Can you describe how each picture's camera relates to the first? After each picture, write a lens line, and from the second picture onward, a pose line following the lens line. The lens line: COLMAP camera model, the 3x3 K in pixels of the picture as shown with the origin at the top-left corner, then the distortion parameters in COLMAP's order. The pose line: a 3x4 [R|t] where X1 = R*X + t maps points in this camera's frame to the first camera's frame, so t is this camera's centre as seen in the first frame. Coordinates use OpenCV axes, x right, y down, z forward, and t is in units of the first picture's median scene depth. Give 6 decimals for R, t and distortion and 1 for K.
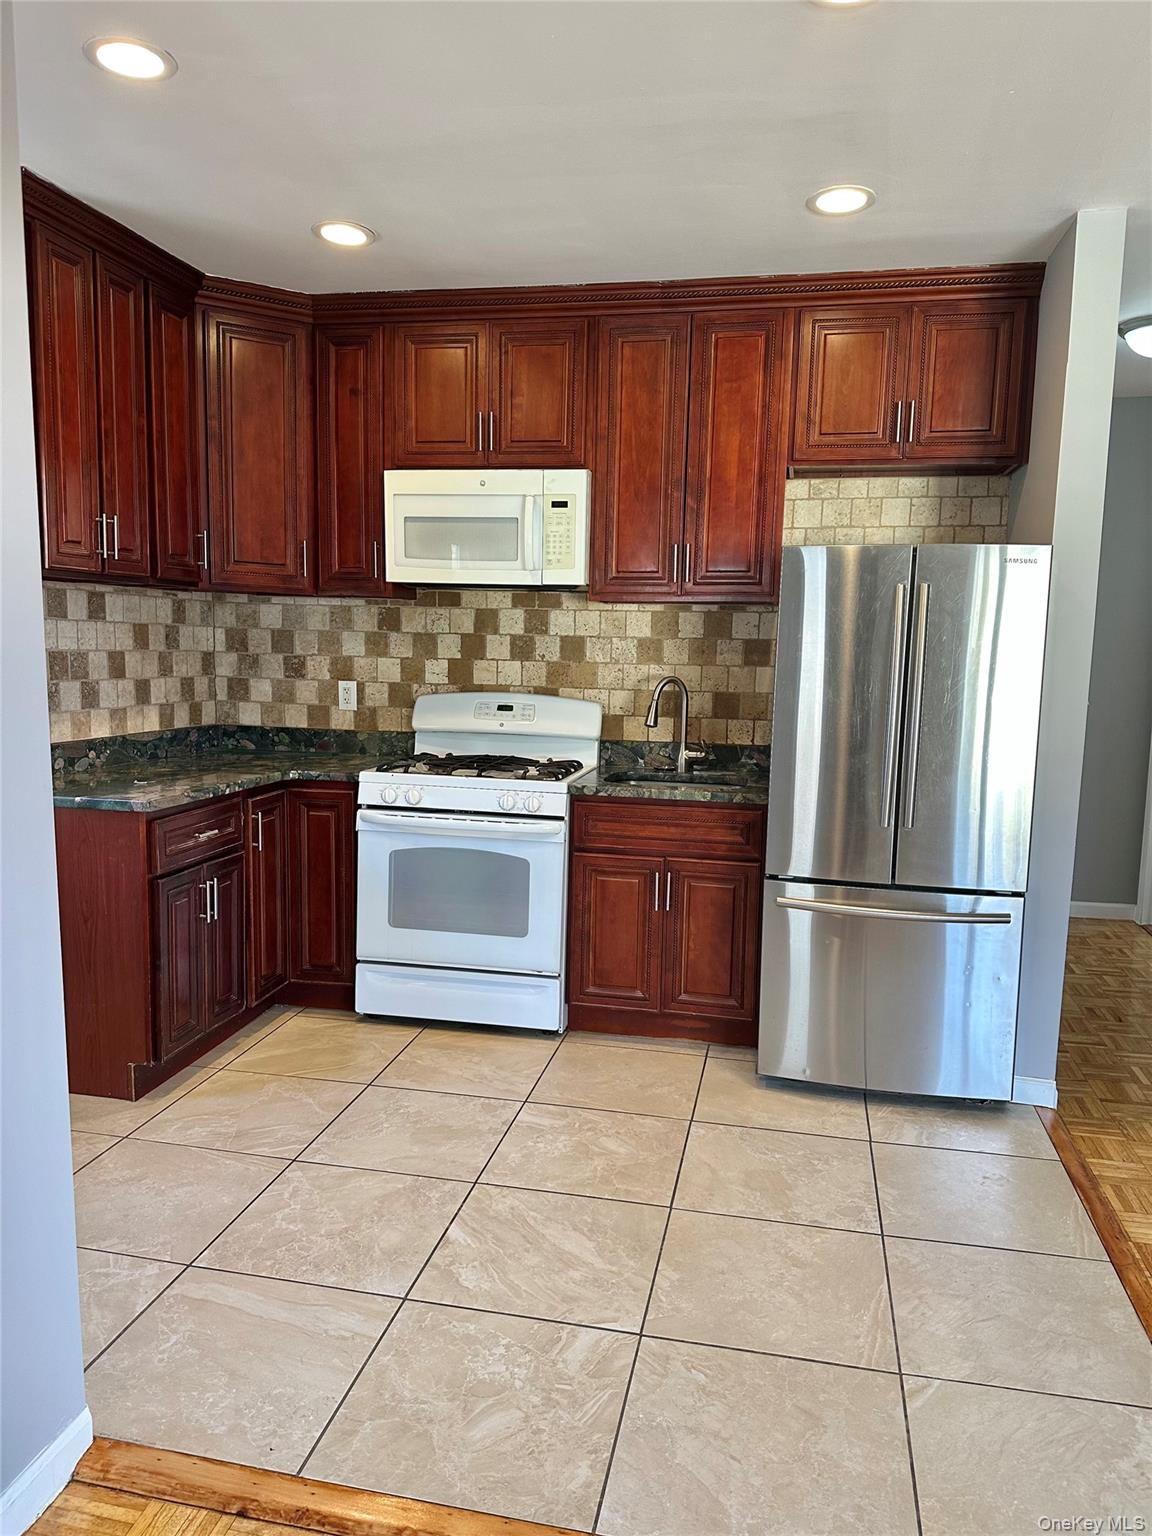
lens RADIAL K [[1079.2, 0, 565.4], [0, 1079.2, 776.8], [0, 0, 1]] dist [0.118619, -0.239378]
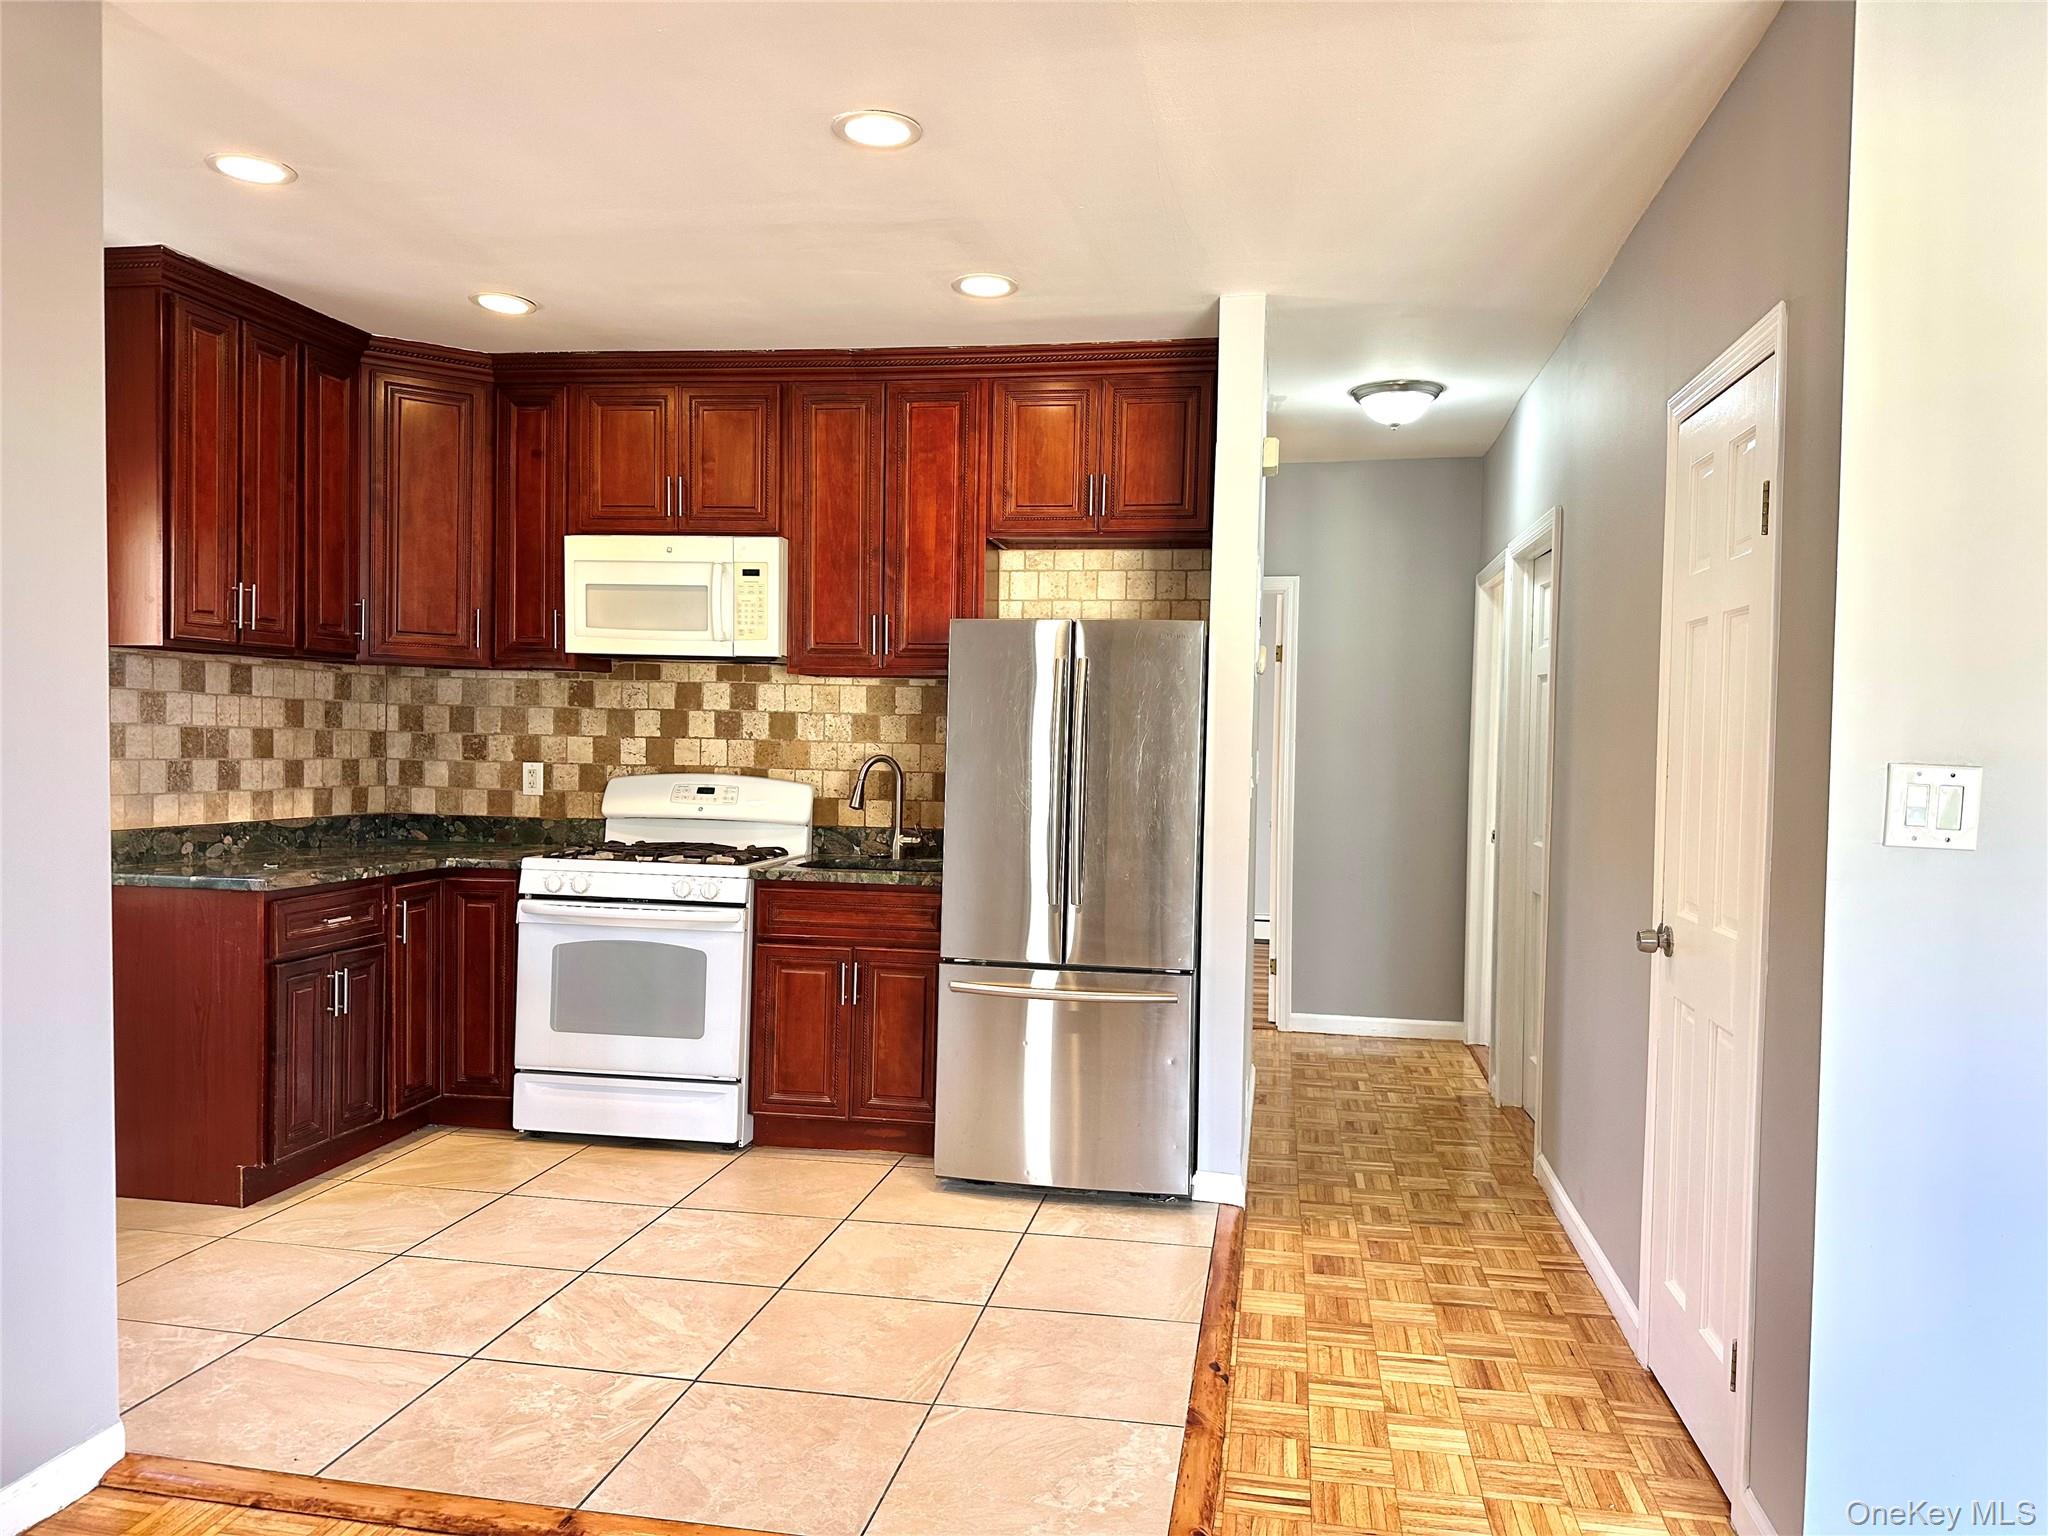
lens RADIAL K [[1438.9, 0, 1031.7], [0, 1438.9, 772.6], [0, 0, 1]] dist [0.118619, -0.239378]
pose [[0.999208, -0.001170, 0.039786, 0.186899], [0.005100, 0.995091, -0.098830, 0.046754], [-0.039475, 0.098955, 0.994309, -0.239238]]
